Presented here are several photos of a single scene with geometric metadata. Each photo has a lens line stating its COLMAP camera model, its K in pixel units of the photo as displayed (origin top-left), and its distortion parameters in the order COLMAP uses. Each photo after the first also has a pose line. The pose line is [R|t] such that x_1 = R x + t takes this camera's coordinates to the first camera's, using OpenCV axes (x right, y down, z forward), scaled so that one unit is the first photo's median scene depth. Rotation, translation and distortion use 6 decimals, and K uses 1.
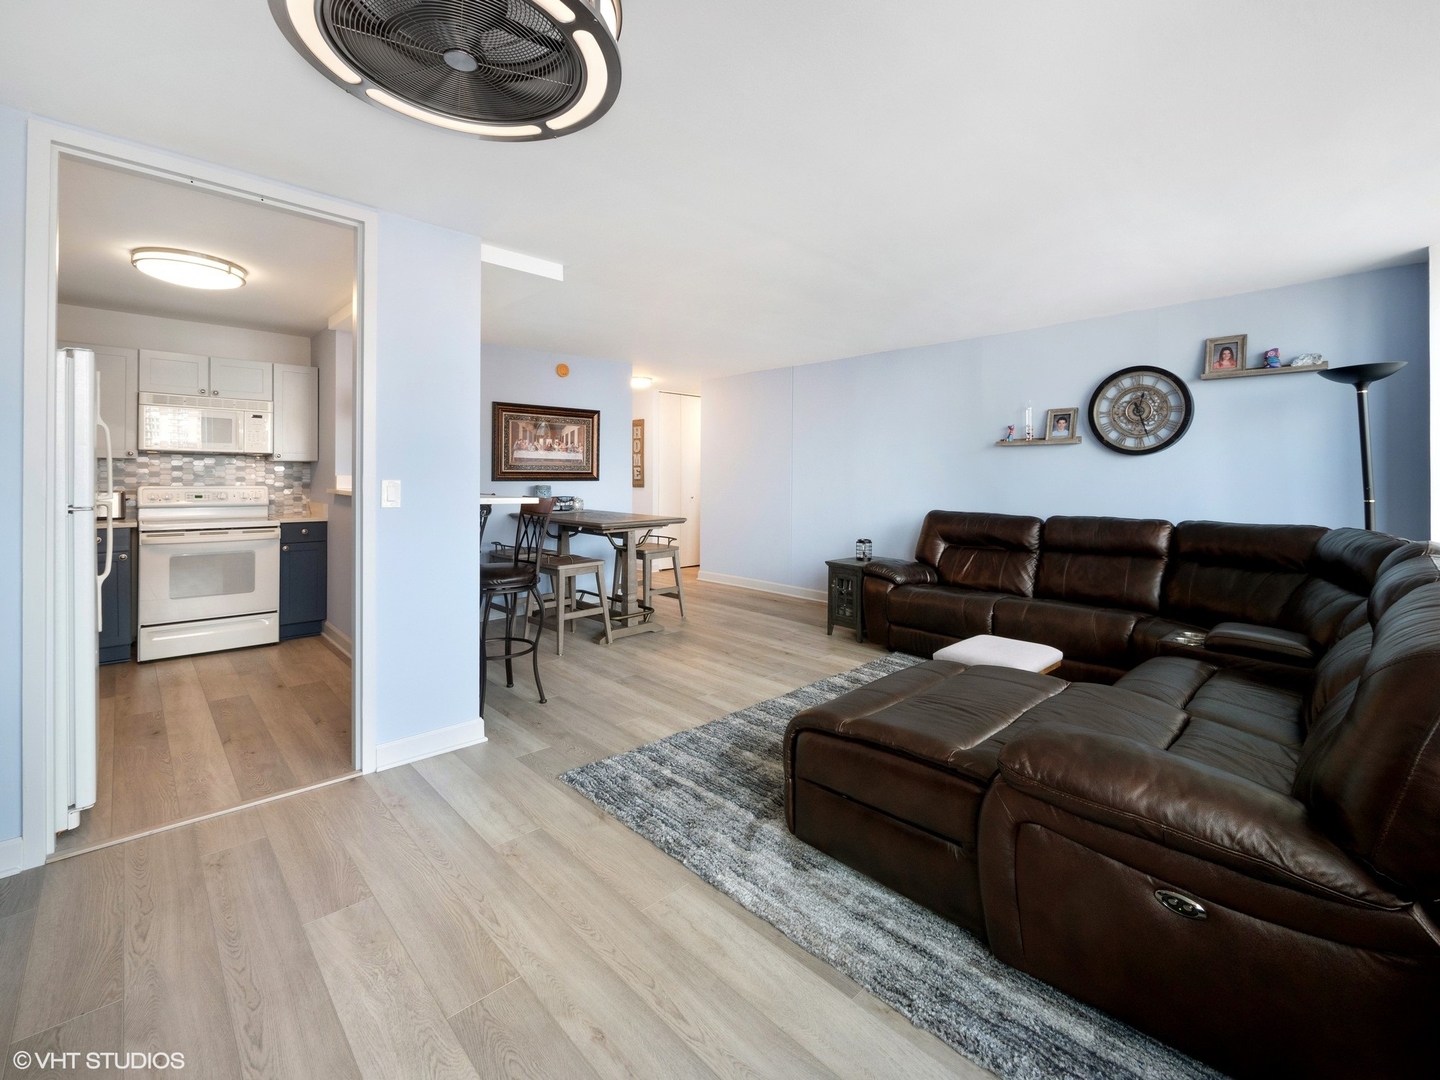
lens RADIAL K [[628.3, 0, 734.0], [0, 628.3, 477.9], [0, 0, 1]] dist [-0.012390, 0.002806]
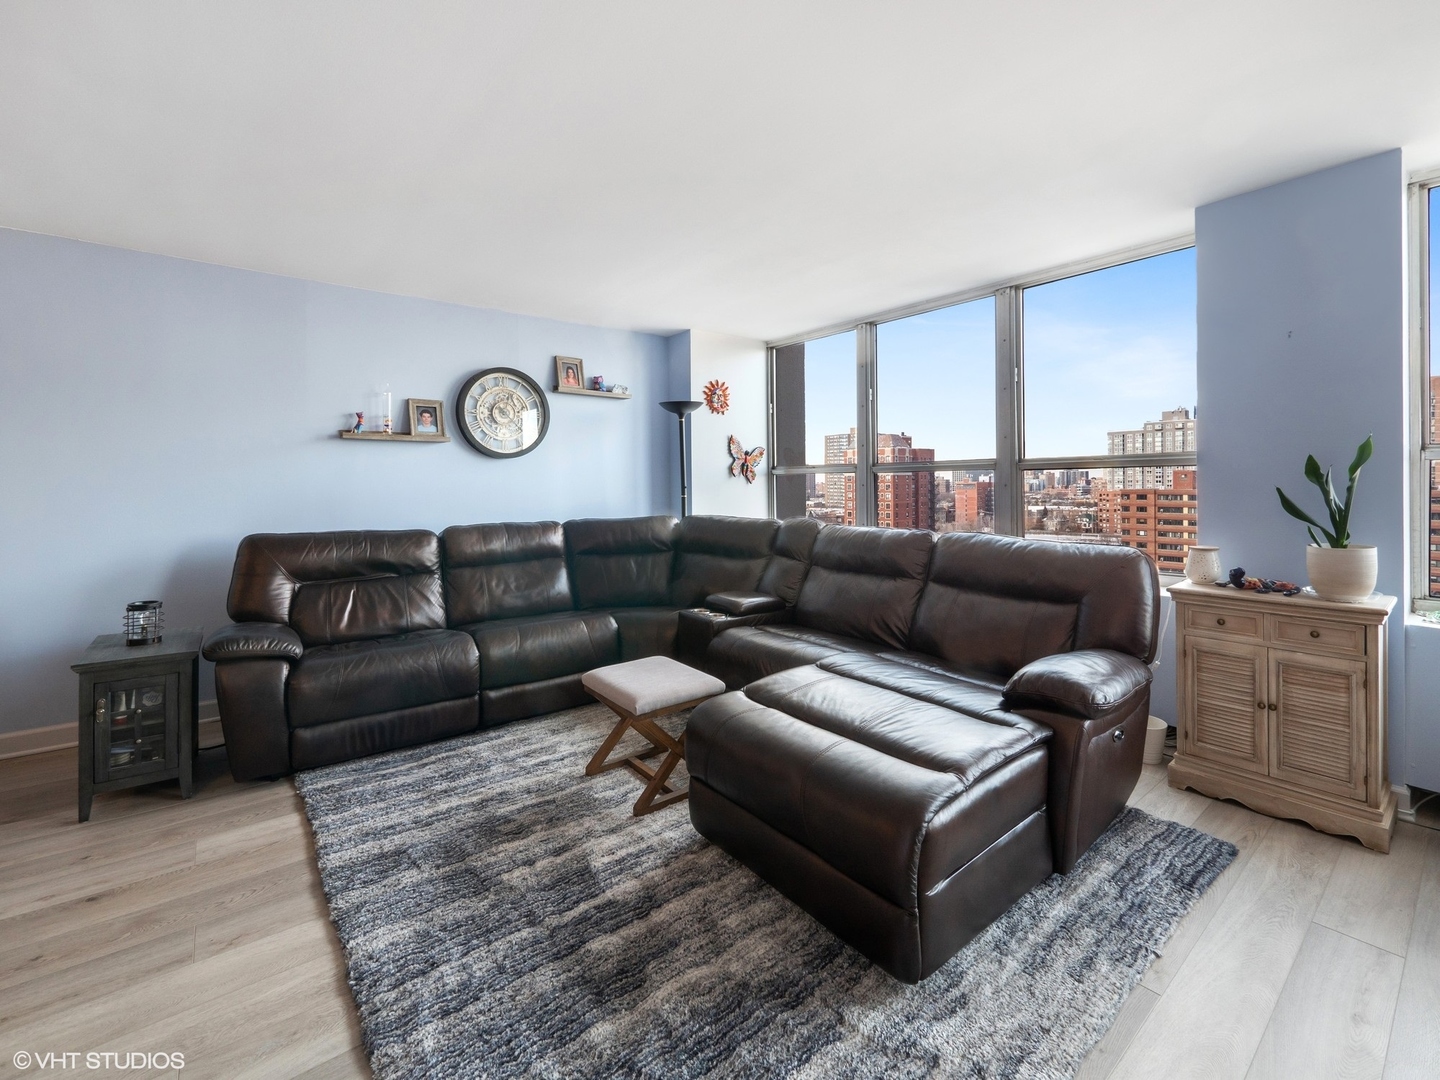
lens RADIAL K [[628.3, 0, 710.8], [0, 628.3, 482.7], [0, 0, 1]] dist [-0.012390, 0.002806]
pose [[0.091808, -0.004832, 0.995765, -0.301289], [0.006200, 0.999972, 0.004281, 0.000480], [-0.995757, 0.005781, 0.091836, 0.561876]]
